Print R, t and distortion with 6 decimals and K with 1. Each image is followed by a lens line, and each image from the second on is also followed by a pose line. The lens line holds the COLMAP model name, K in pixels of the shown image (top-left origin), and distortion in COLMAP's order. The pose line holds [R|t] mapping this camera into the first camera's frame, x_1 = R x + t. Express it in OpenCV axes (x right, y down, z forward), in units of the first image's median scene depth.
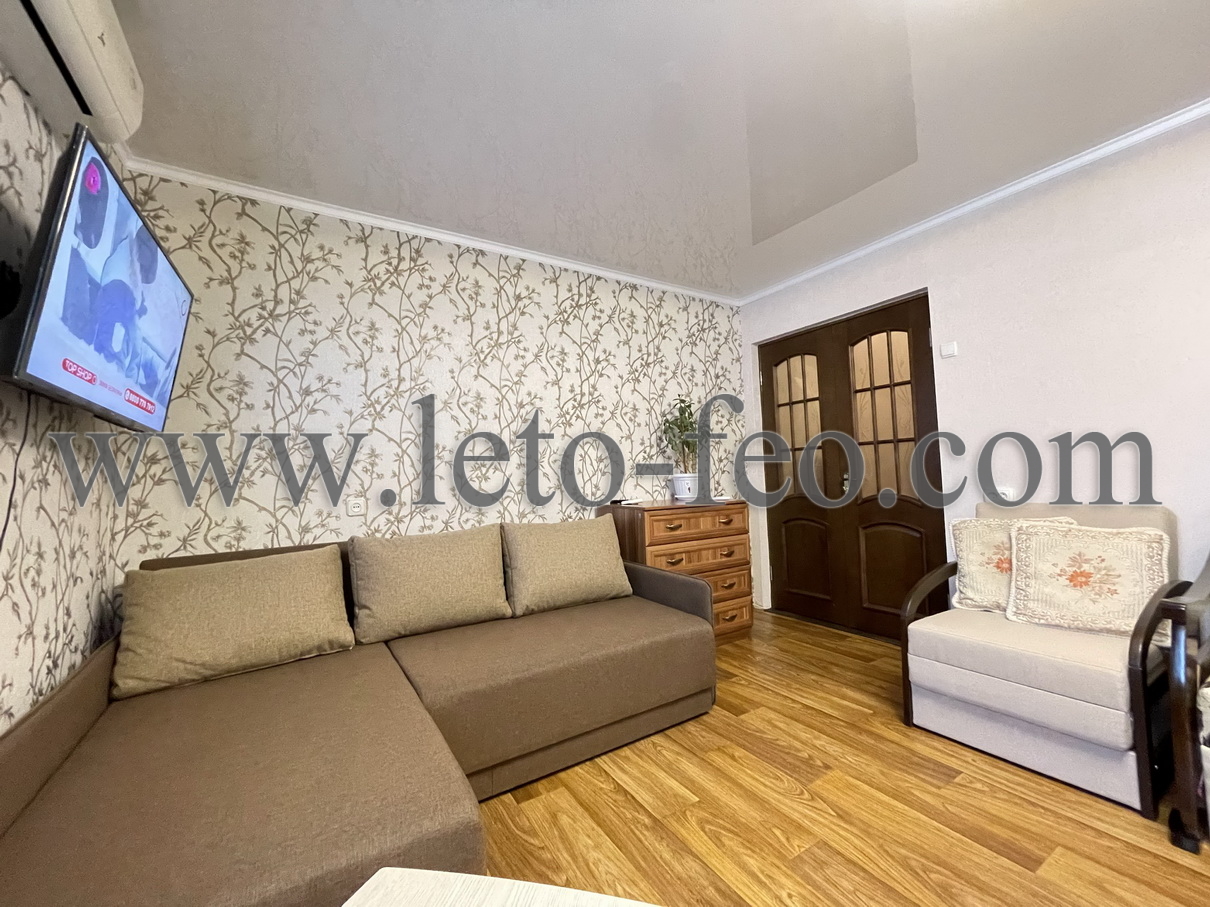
lens RADIAL K [[490.5, 0, 600.2], [0, 490.5, 453.0], [0, 0, 1]] dist [-0.004554, 0.003197]
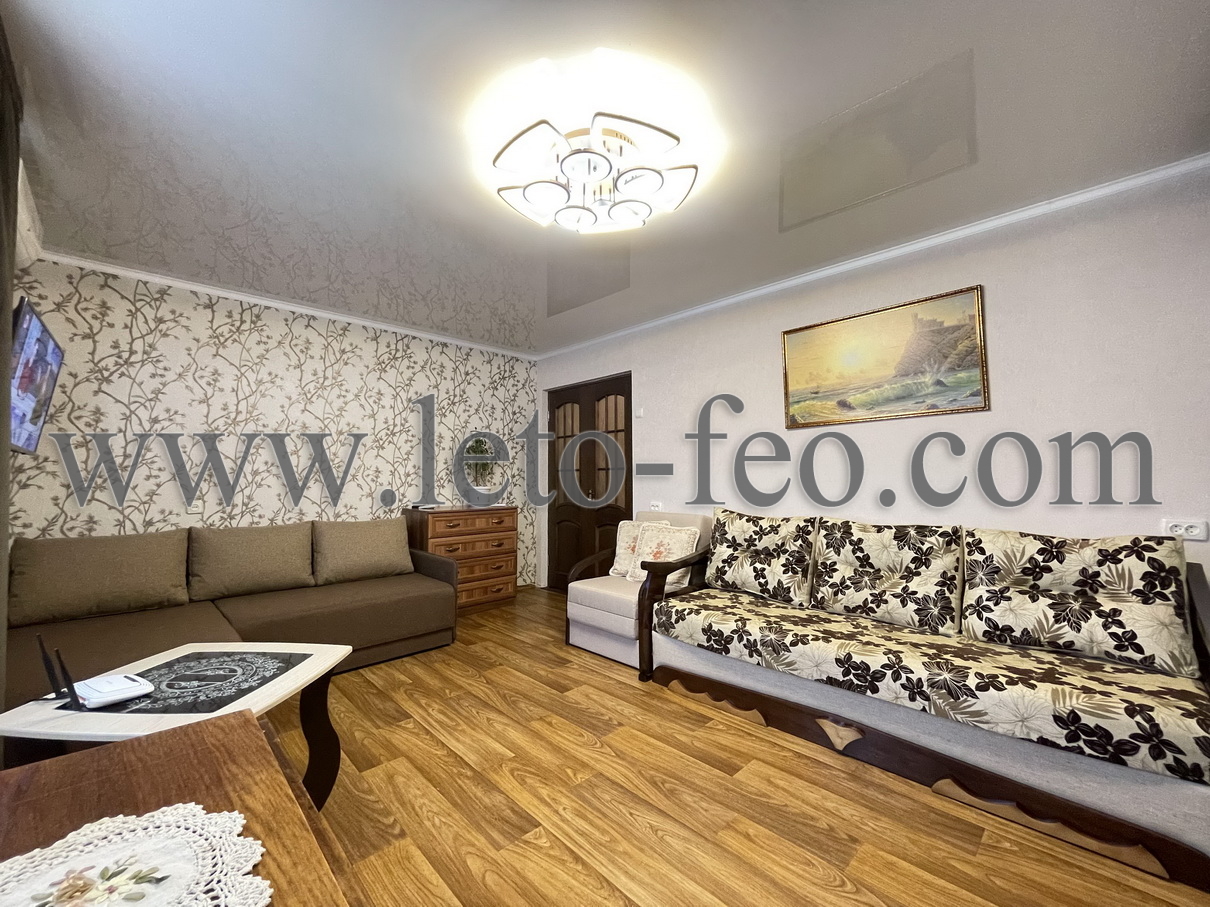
lens RADIAL K [[490.5, 0, 601.4], [0, 490.5, 453.6], [0, 0, 1]] dist [-0.004554, 0.003197]
pose [[0.975361, 0.042828, 0.216416, 0.270478], [-0.042442, 0.999078, -0.006435, -0.069670], [-0.216493, -0.002909, 0.976280, -0.507451]]
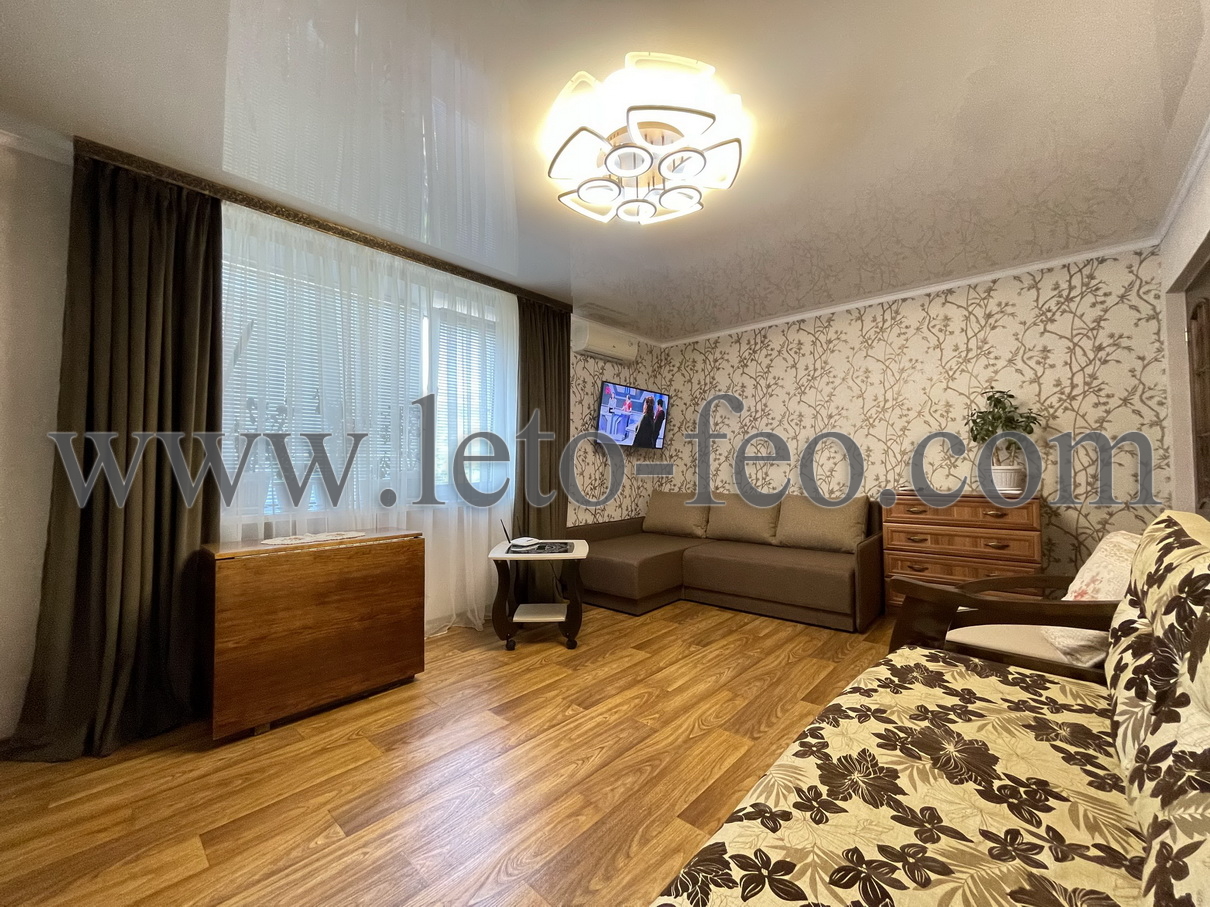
lens RADIAL K [[490.5, 0, 597.6], [0, 490.5, 448.1], [0, 0, 1]] dist [-0.004554, 0.003197]
pose [[0.265827, -0.008130, -0.963987, 1.172042], [0.049694, 0.998751, 0.005280, -0.050354], [0.962739, -0.049308, 0.265898, -0.064135]]
